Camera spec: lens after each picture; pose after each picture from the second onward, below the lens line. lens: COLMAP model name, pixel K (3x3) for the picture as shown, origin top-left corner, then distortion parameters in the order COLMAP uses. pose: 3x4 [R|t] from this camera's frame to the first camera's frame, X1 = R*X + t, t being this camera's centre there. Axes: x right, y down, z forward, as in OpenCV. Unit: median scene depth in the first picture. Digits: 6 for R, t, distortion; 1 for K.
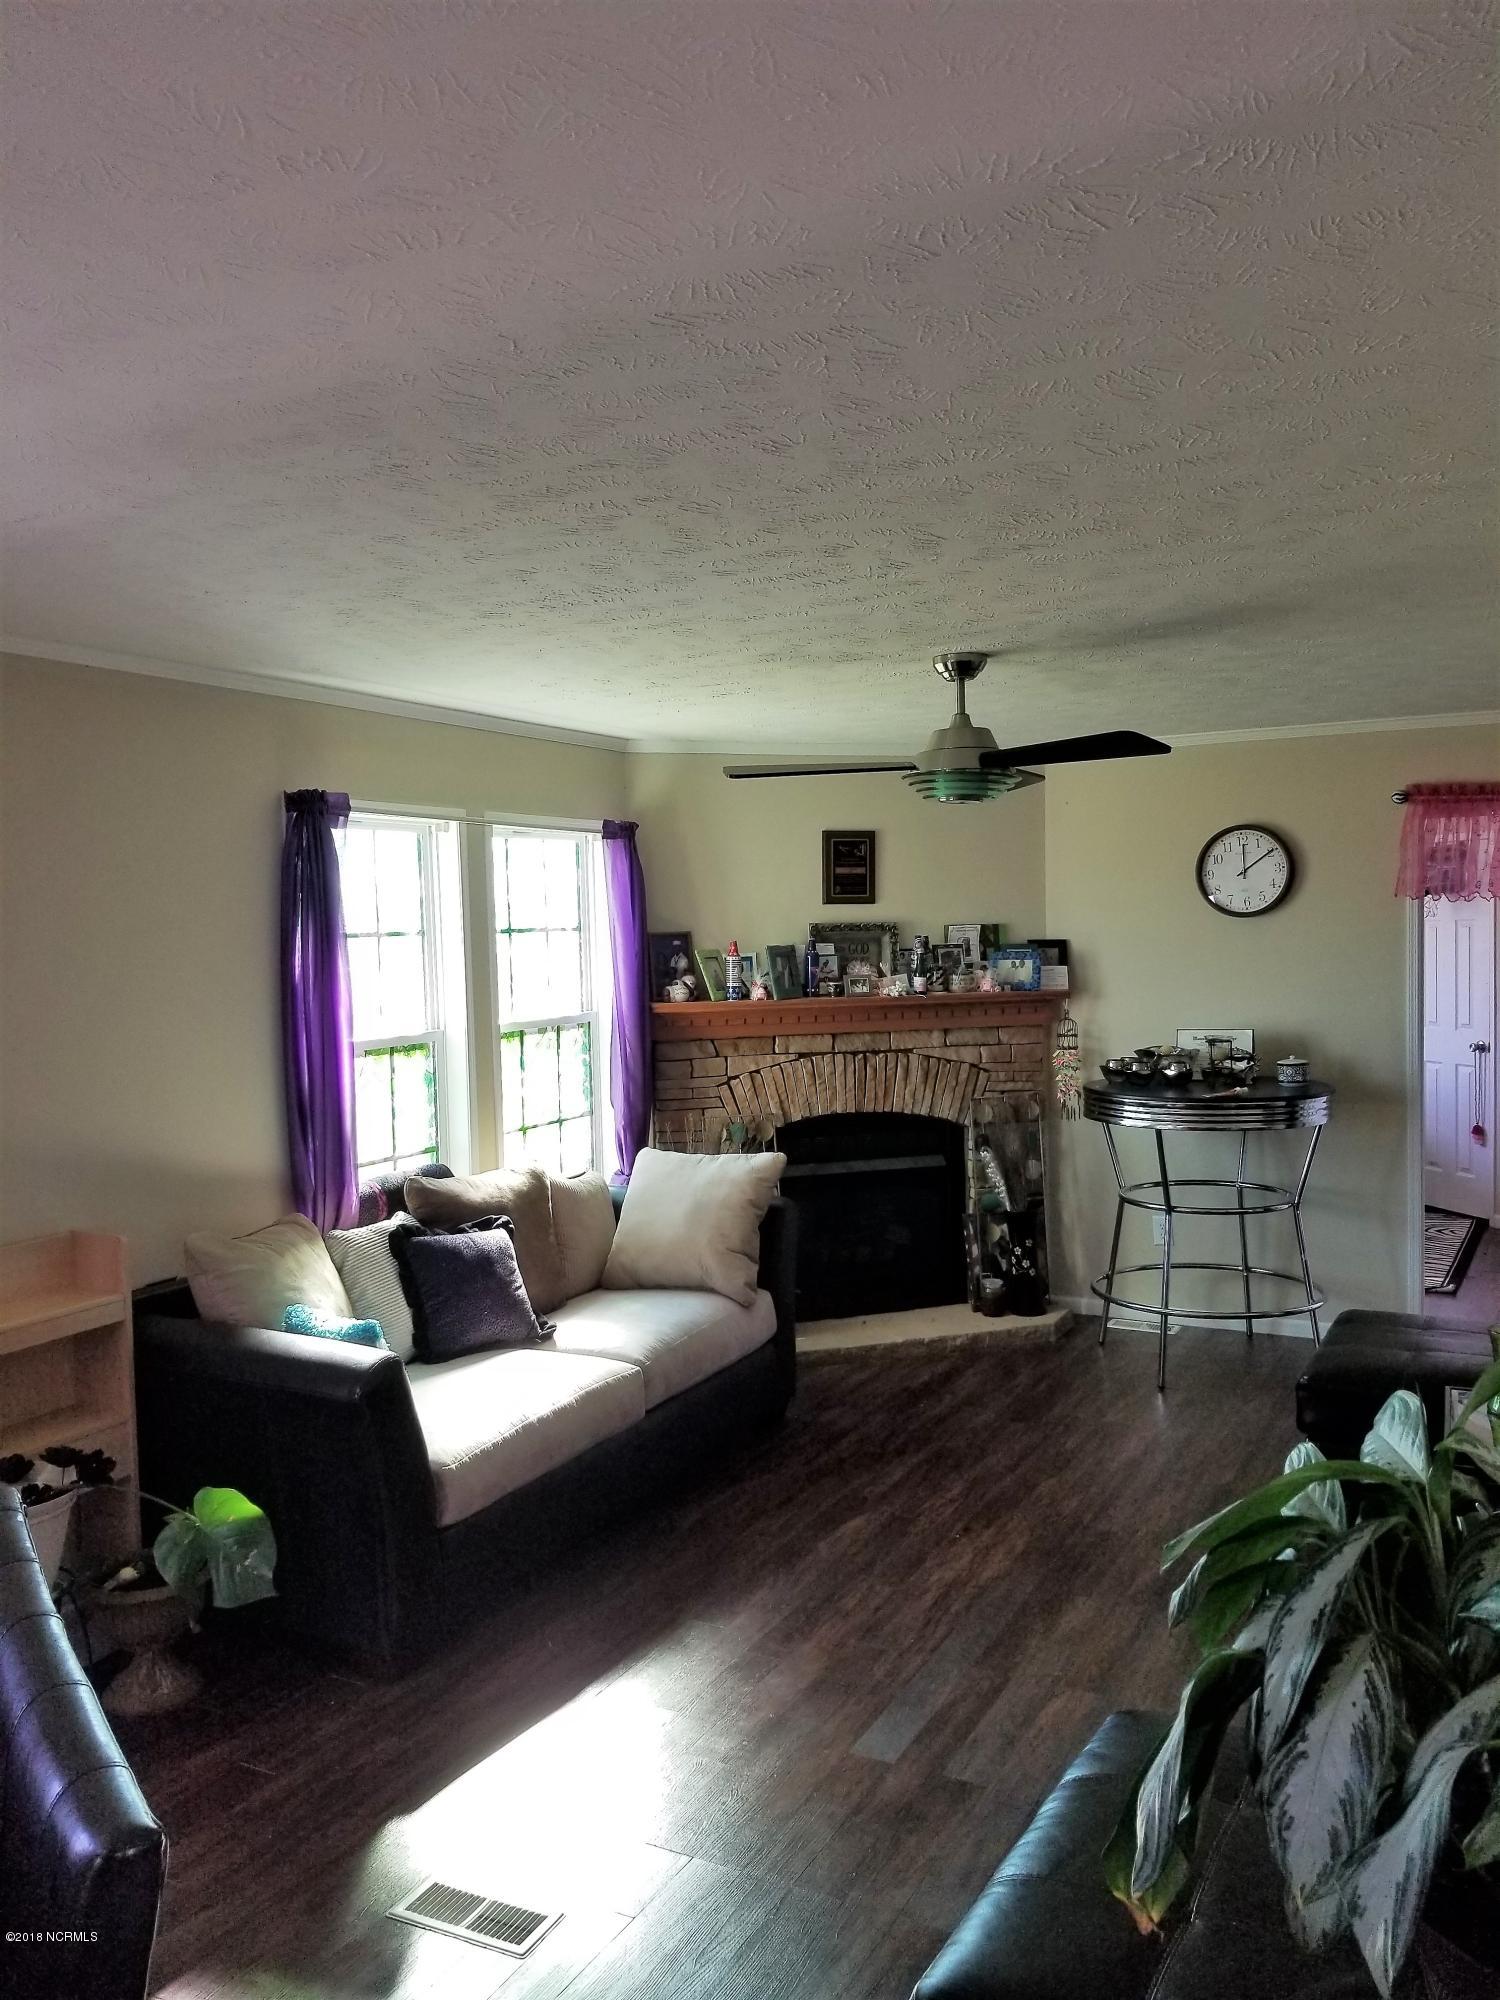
lens RADIAL K [[1589.0, 0, 753.6], [0, 1589.0, 1011.0], [0, 0, 1]] dist [0.105037, -0.182334]
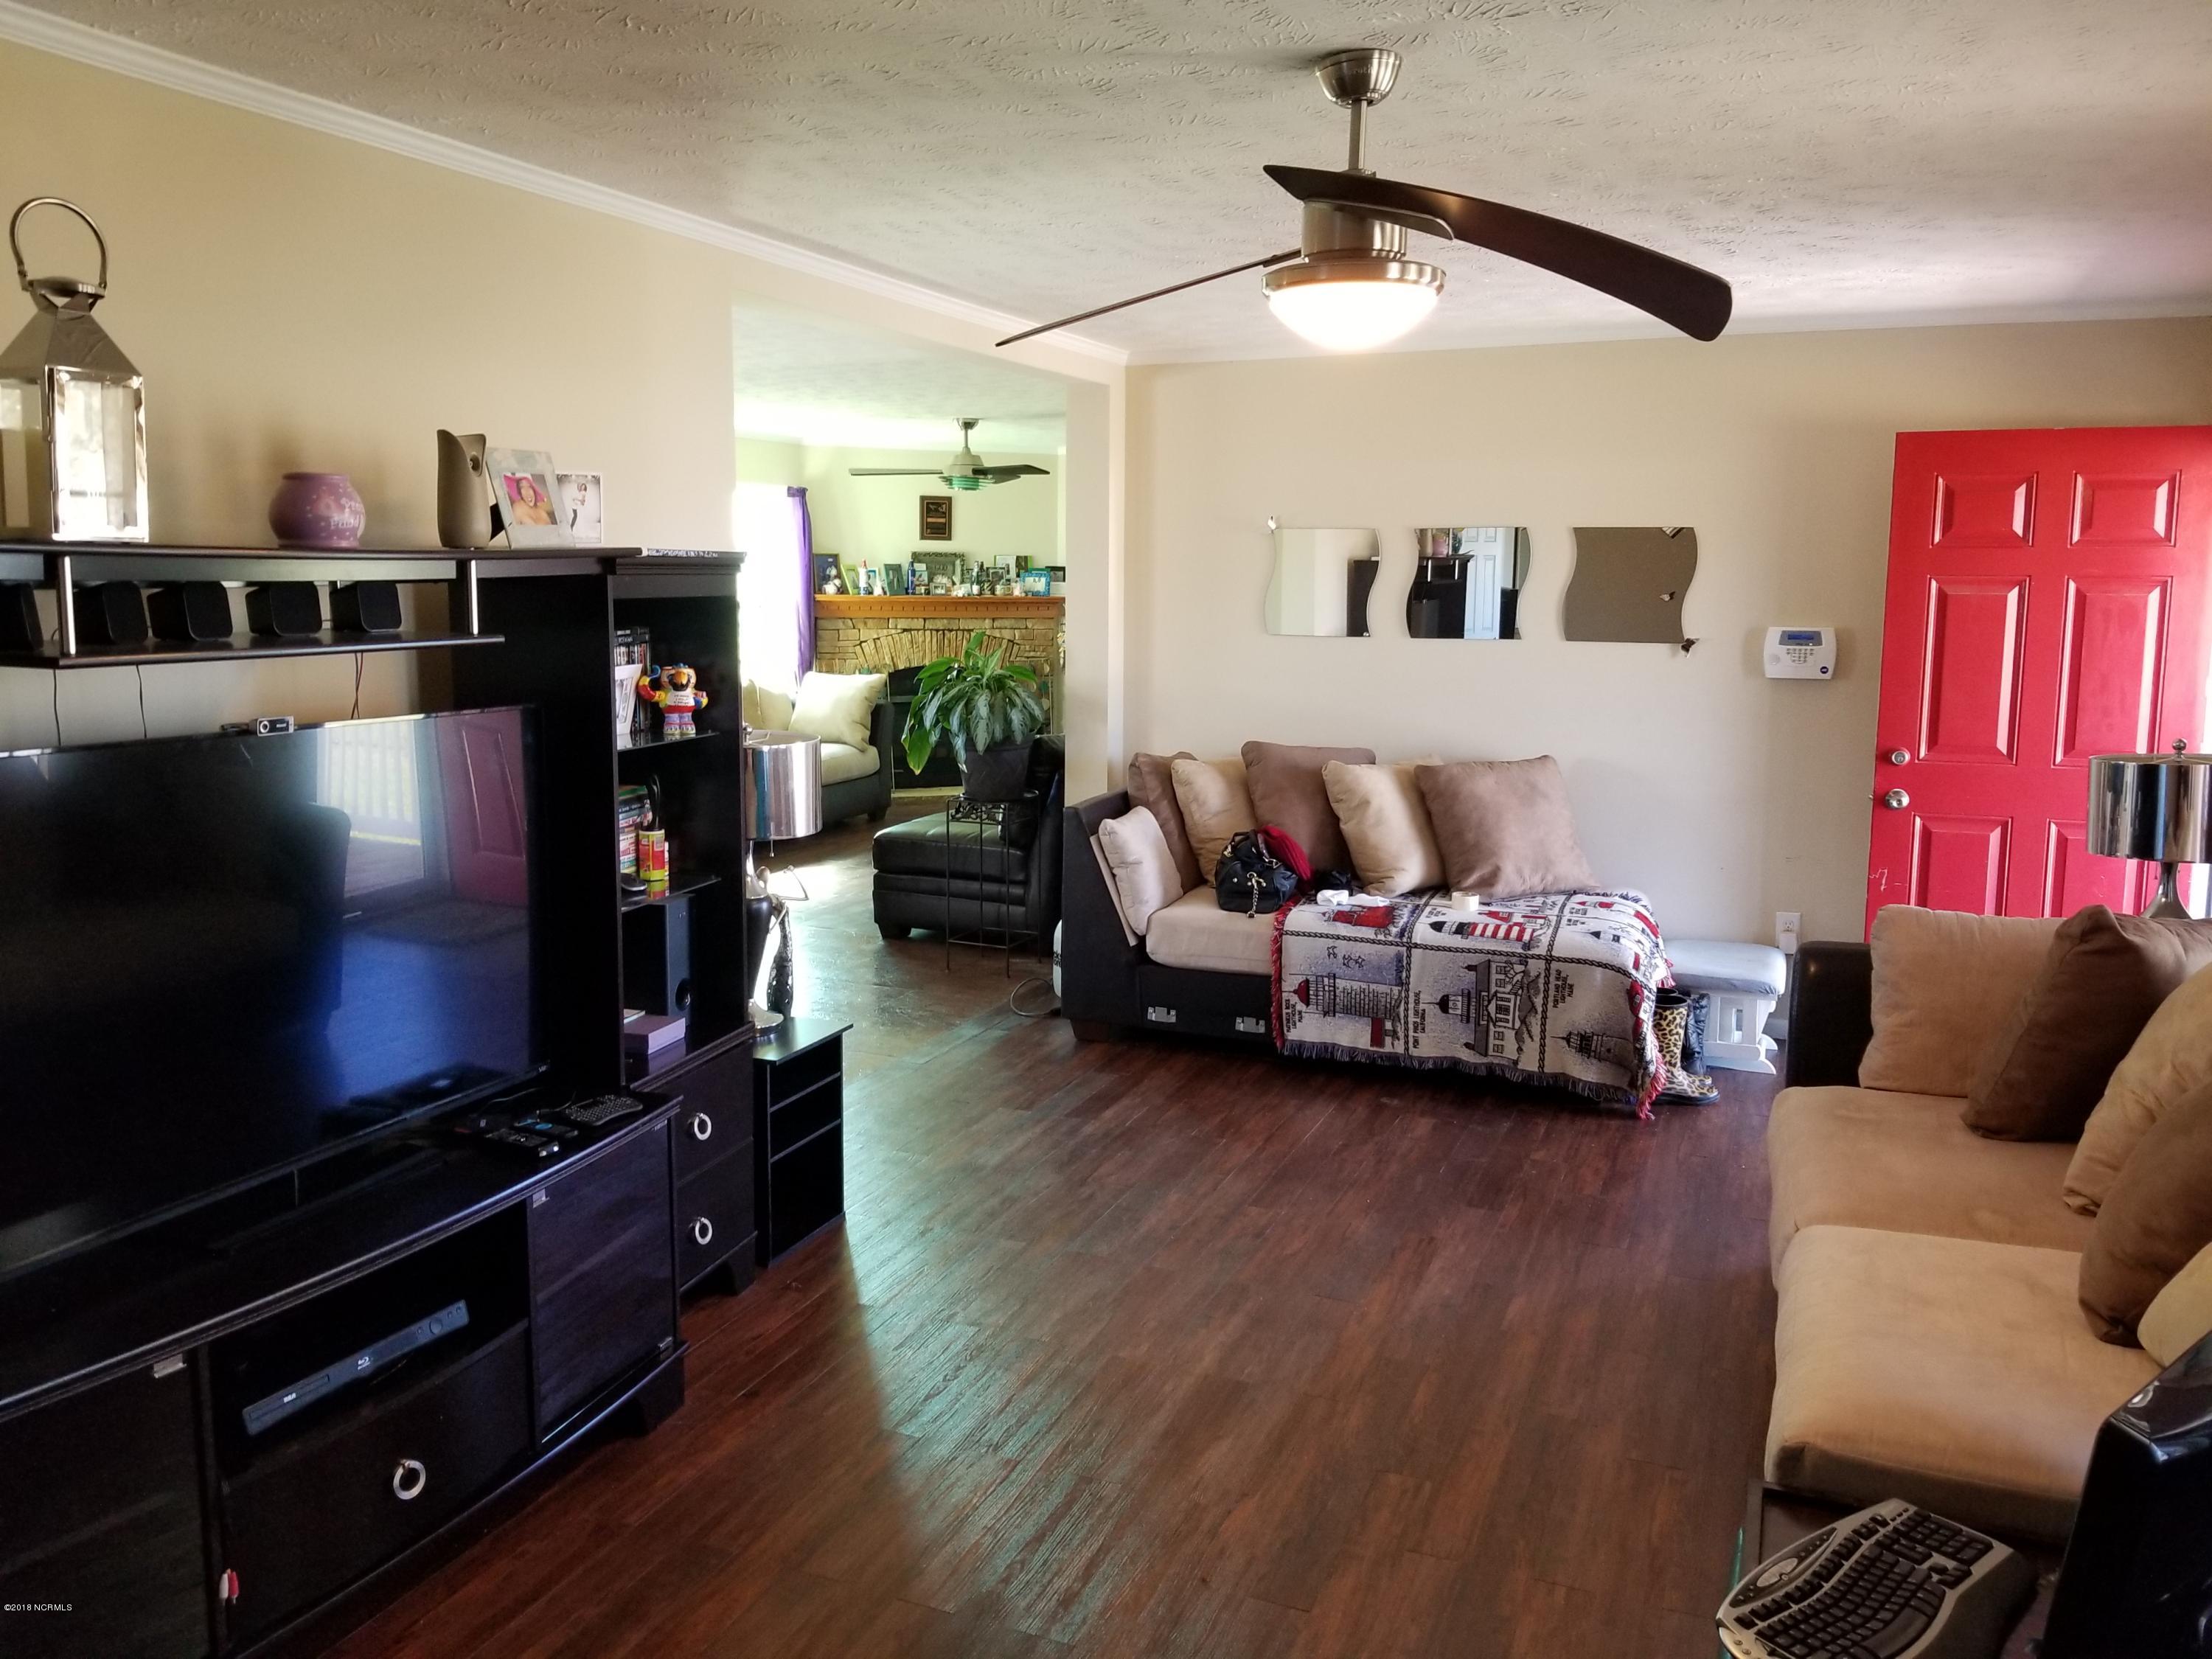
lens RADIAL K [[1757.4, 0, 1100.8], [0, 1757.4, 817.9], [0, 0, 1]] dist [0.105037, -0.182334]
pose [[0.995908, 0.016883, 0.088782, 0.075656], [-0.024632, 0.995910, 0.086927, 0.059739], [-0.086951, -0.088758, 0.992251, -0.906599]]
